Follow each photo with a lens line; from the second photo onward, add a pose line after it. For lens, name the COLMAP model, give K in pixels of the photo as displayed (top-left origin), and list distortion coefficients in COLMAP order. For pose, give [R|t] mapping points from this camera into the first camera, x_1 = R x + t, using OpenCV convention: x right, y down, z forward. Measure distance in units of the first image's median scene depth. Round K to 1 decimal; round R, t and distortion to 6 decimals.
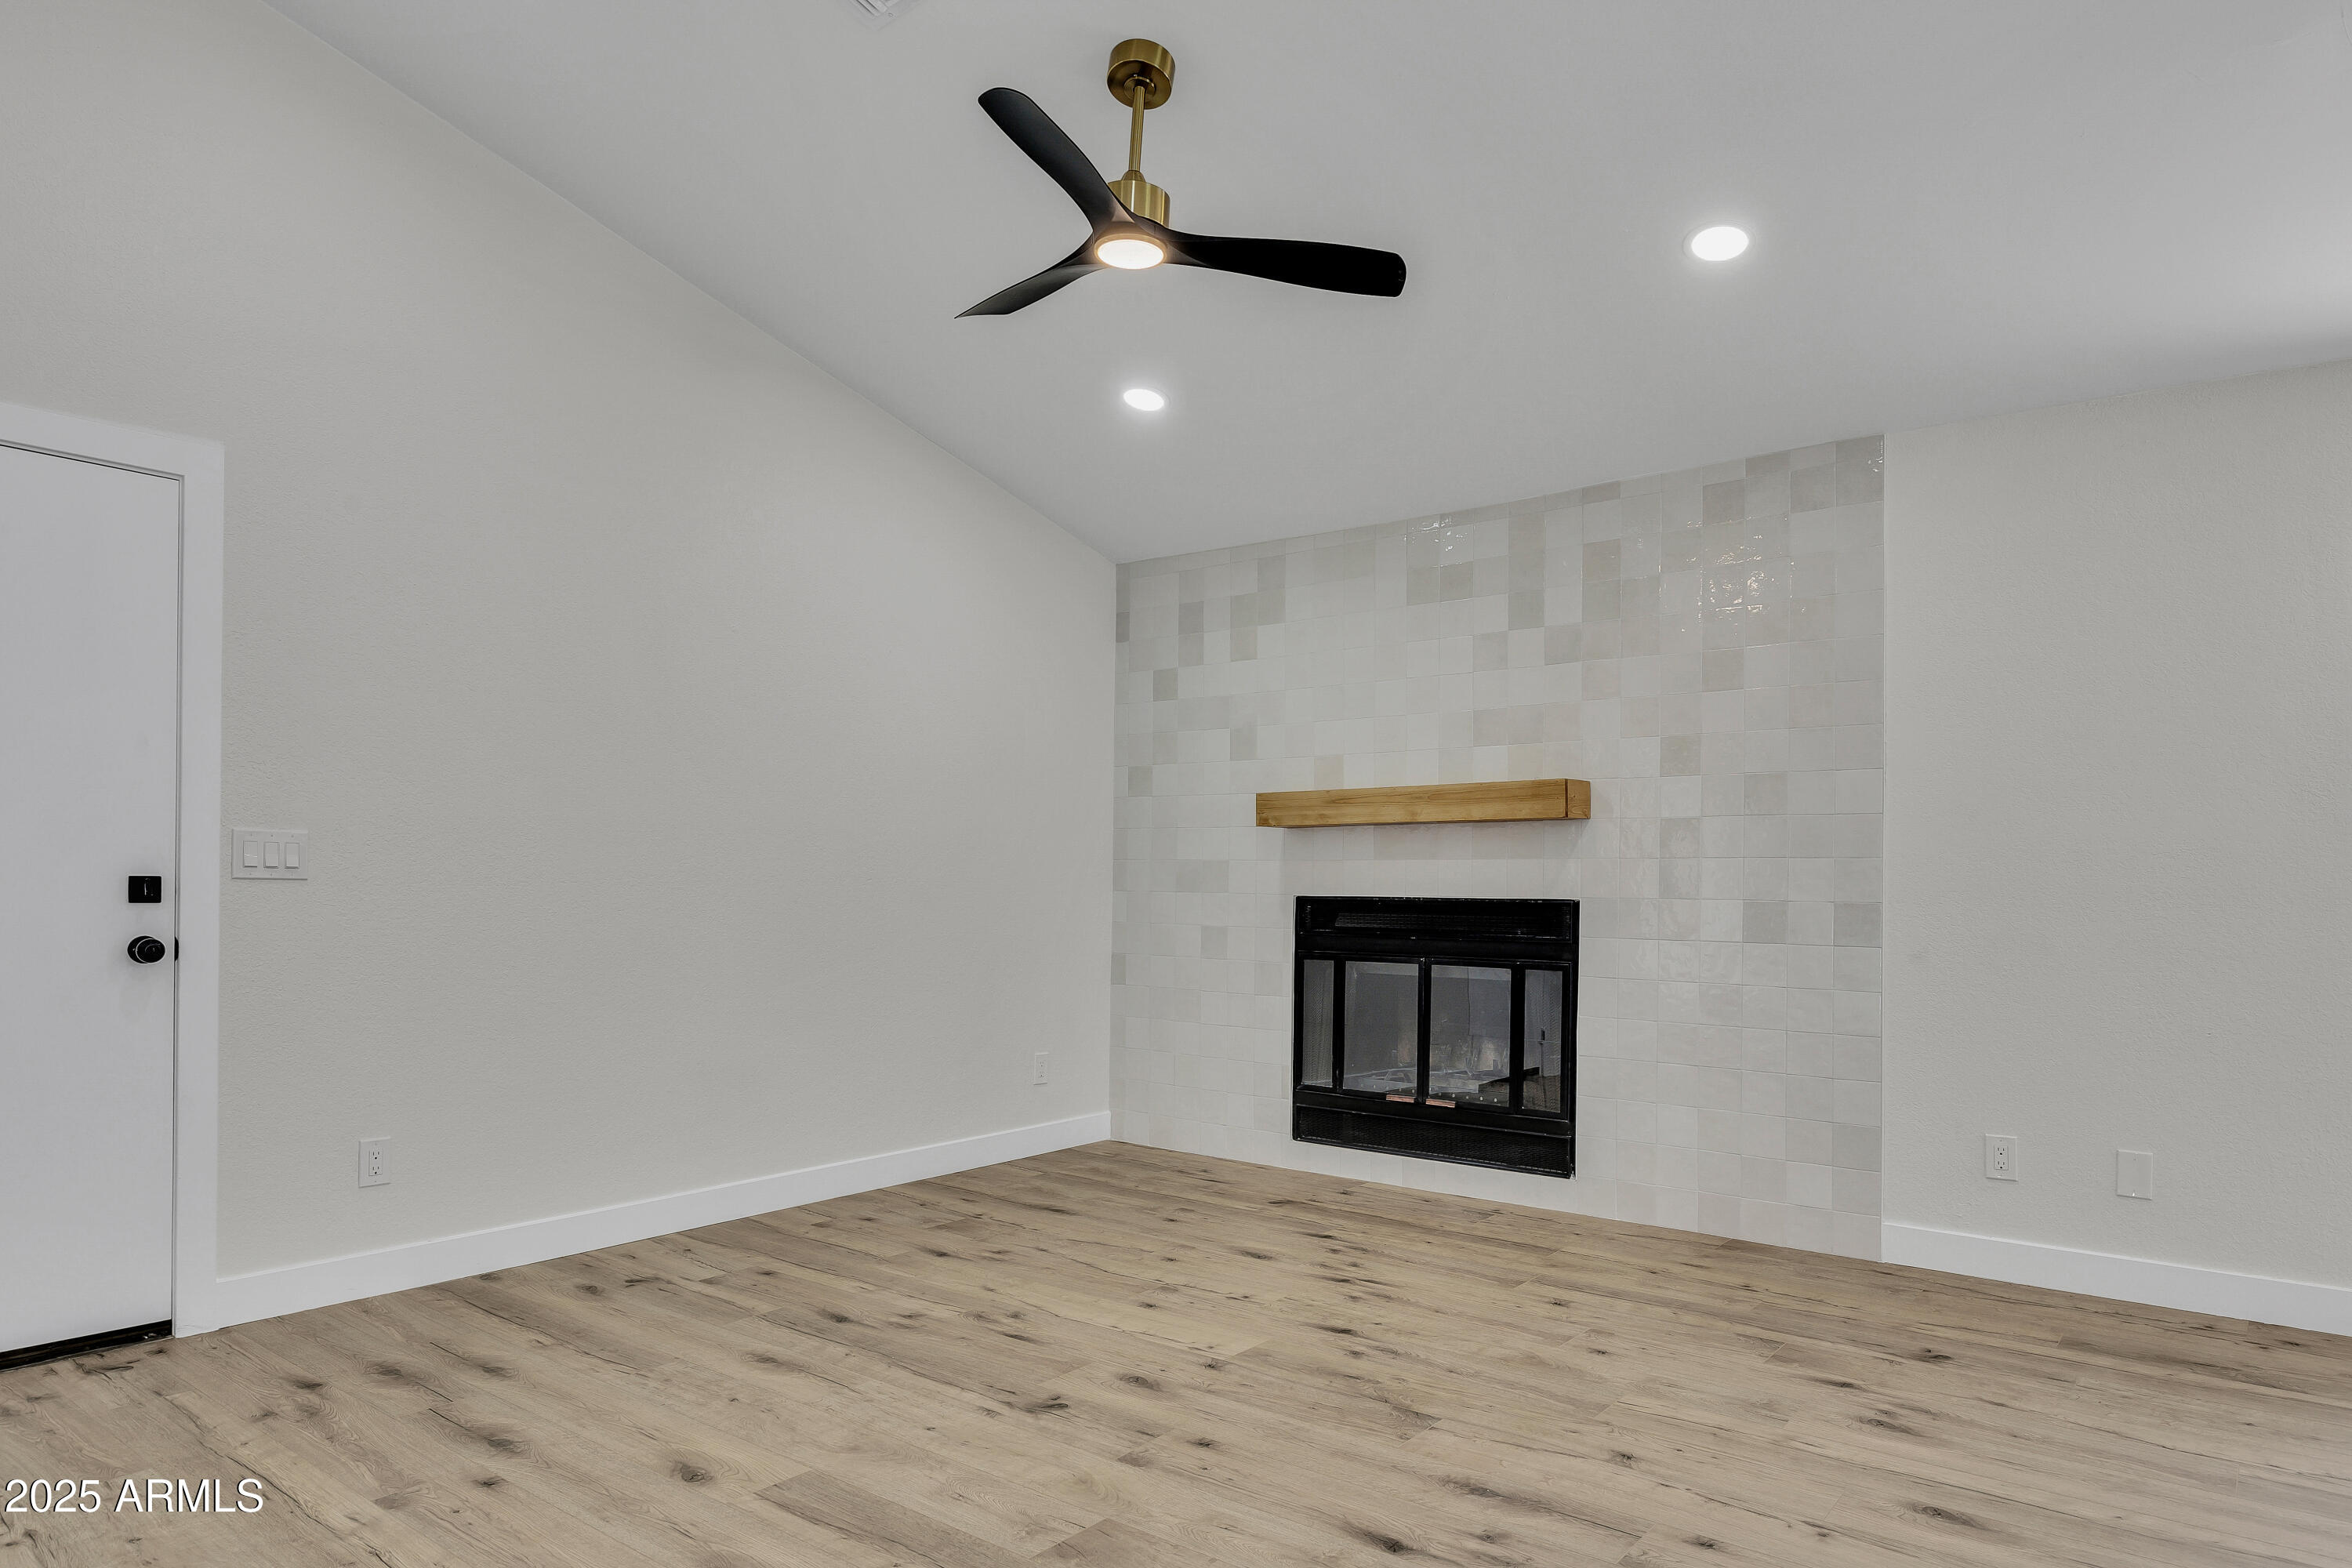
lens RADIAL K [[1397.9, 0, 1160.7], [0, 1397.9, 869.8], [0, 0, 1]] dist [-0.031738, 0.009334]
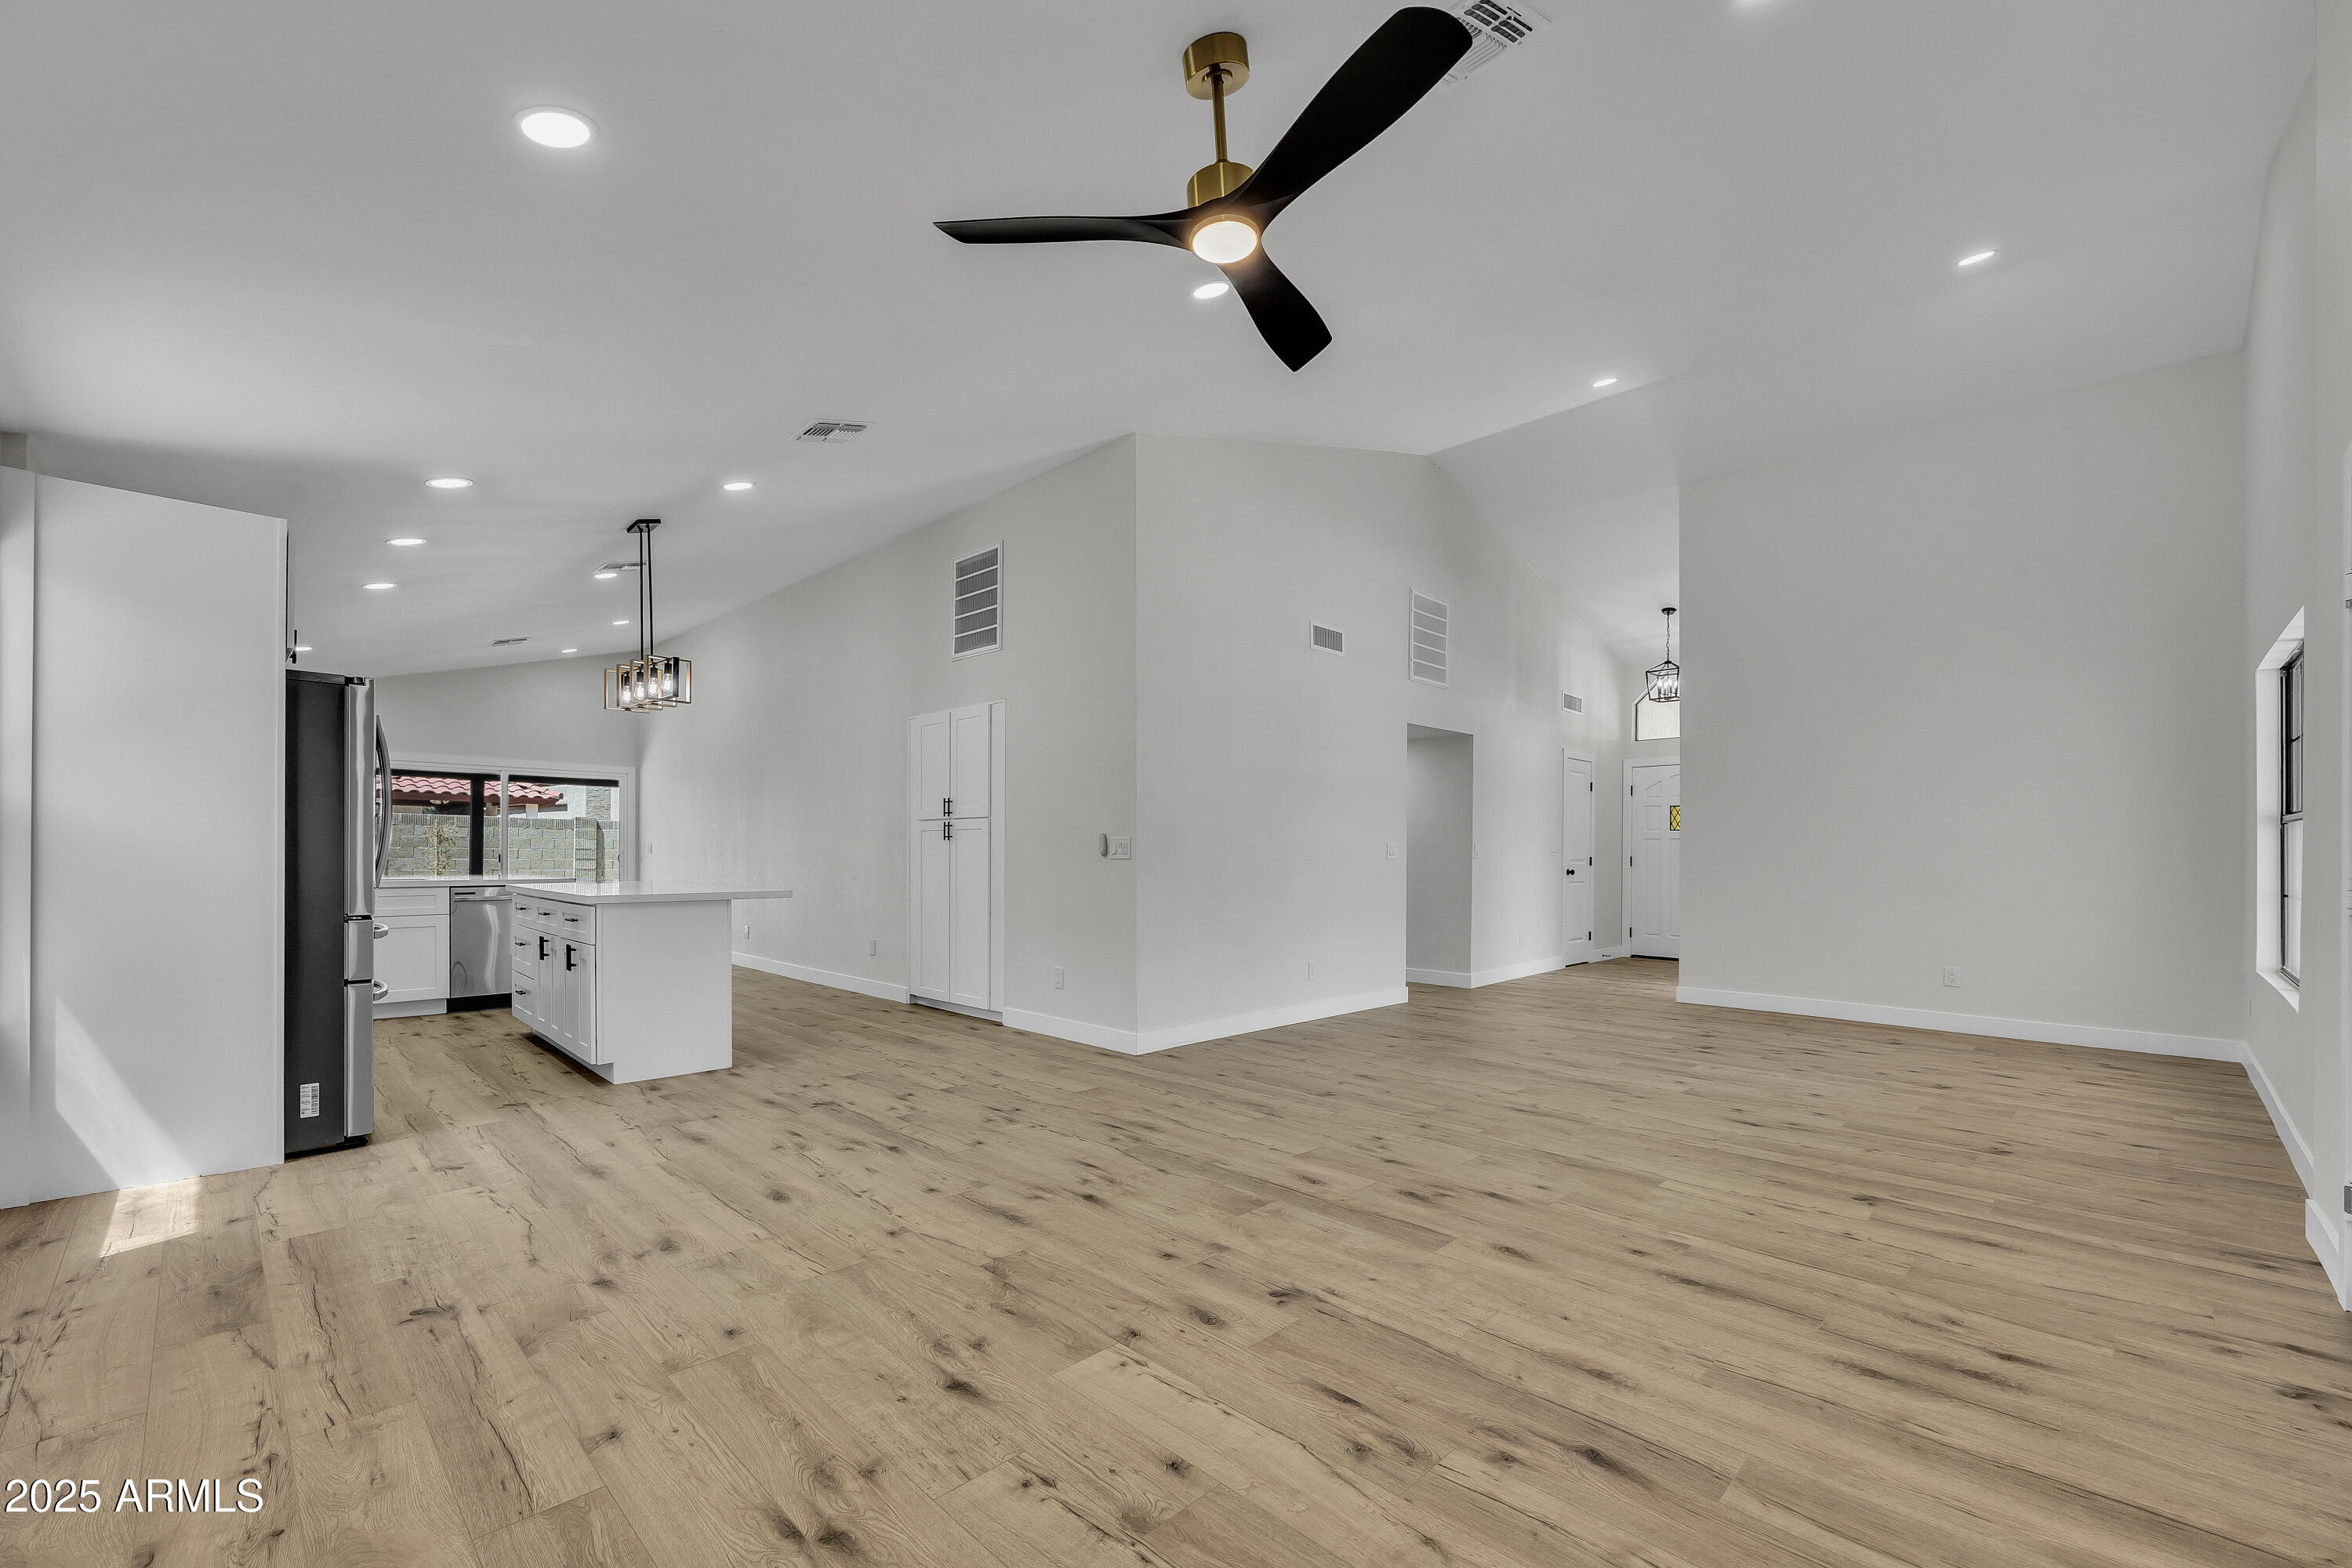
lens RADIAL K [[984.3, 0, 1159.1], [0, 984.3, 851.3], [0, 0, 1]] dist [-0.004369, 0.000422]
pose [[-0.993093, -0.013052, 0.116600, -0.043988], [-0.013958, 0.999878, -0.006965, 0.006087], [-0.116495, -0.008544, -0.993155, 1.231340]]
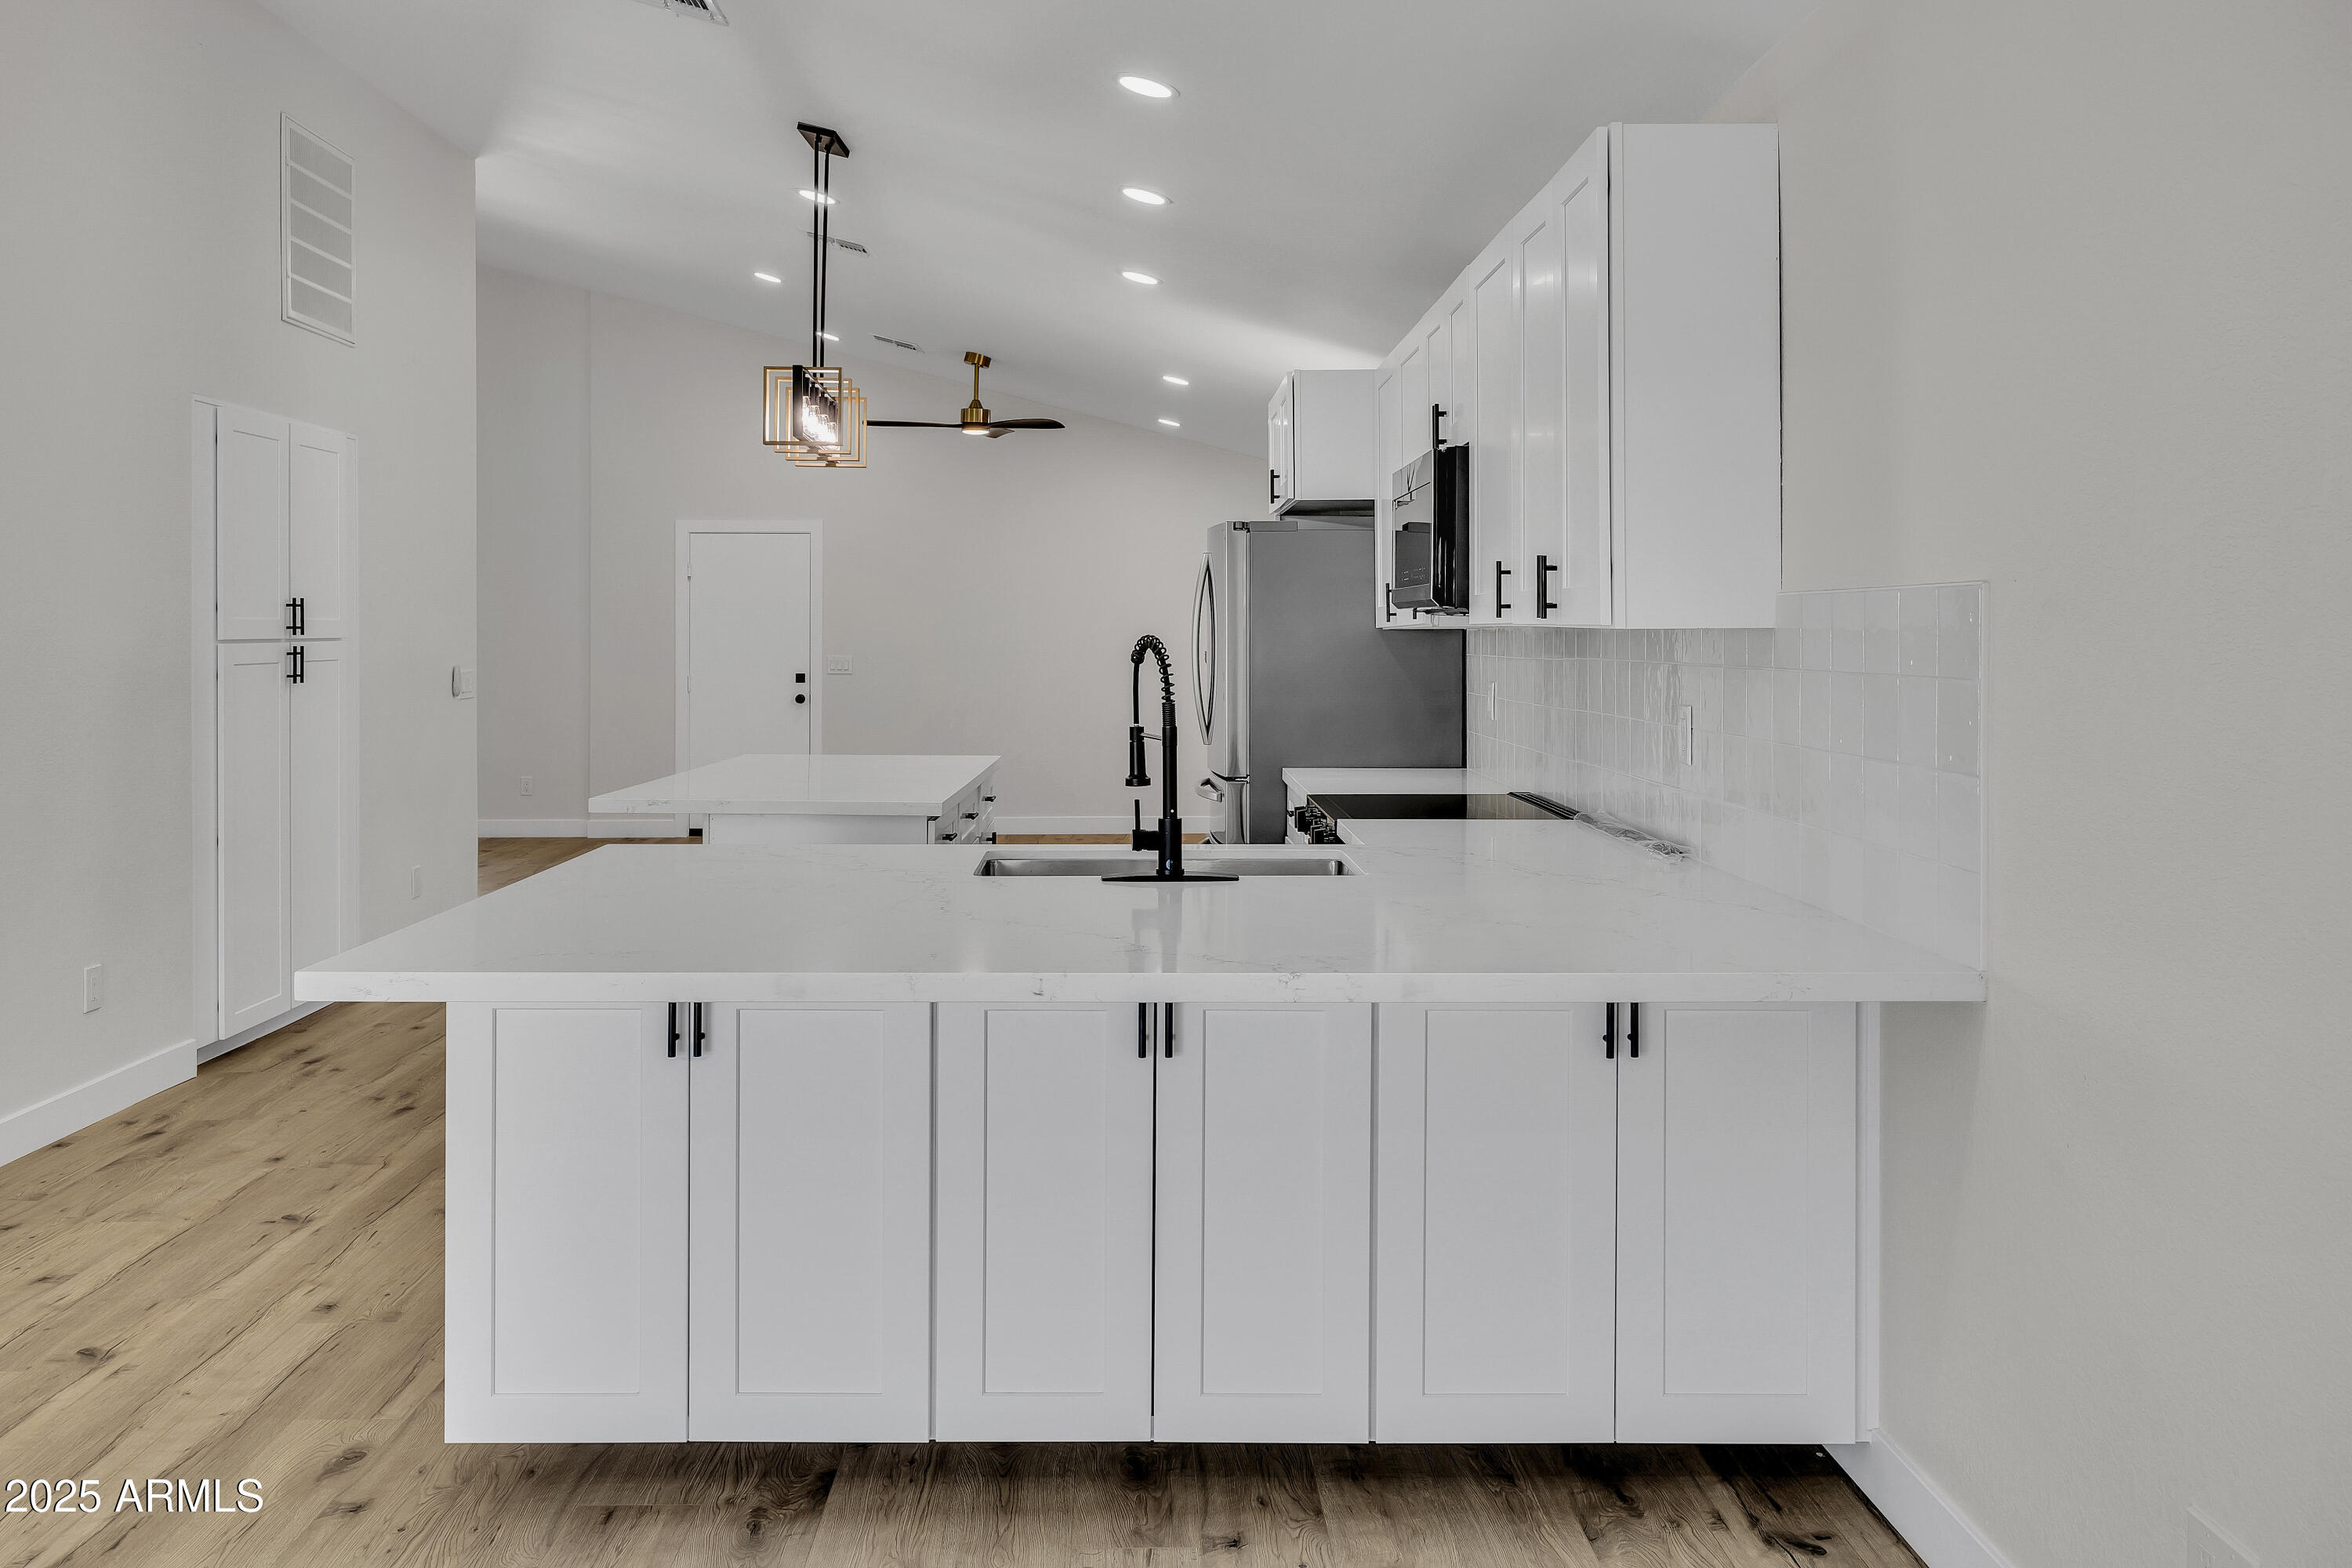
lens RADIAL K [[1864.0, 0, 1123.4], [0, 1864.0, 601.7], [0, 0, 1]] dist [-0.001963, -0.000599]
pose [[0.622835, -0.020077, -0.782096, 2.007816], [0.008047, 0.999782, -0.019256, -0.046298], [0.782312, 0.005700, 0.622861, -0.653666]]
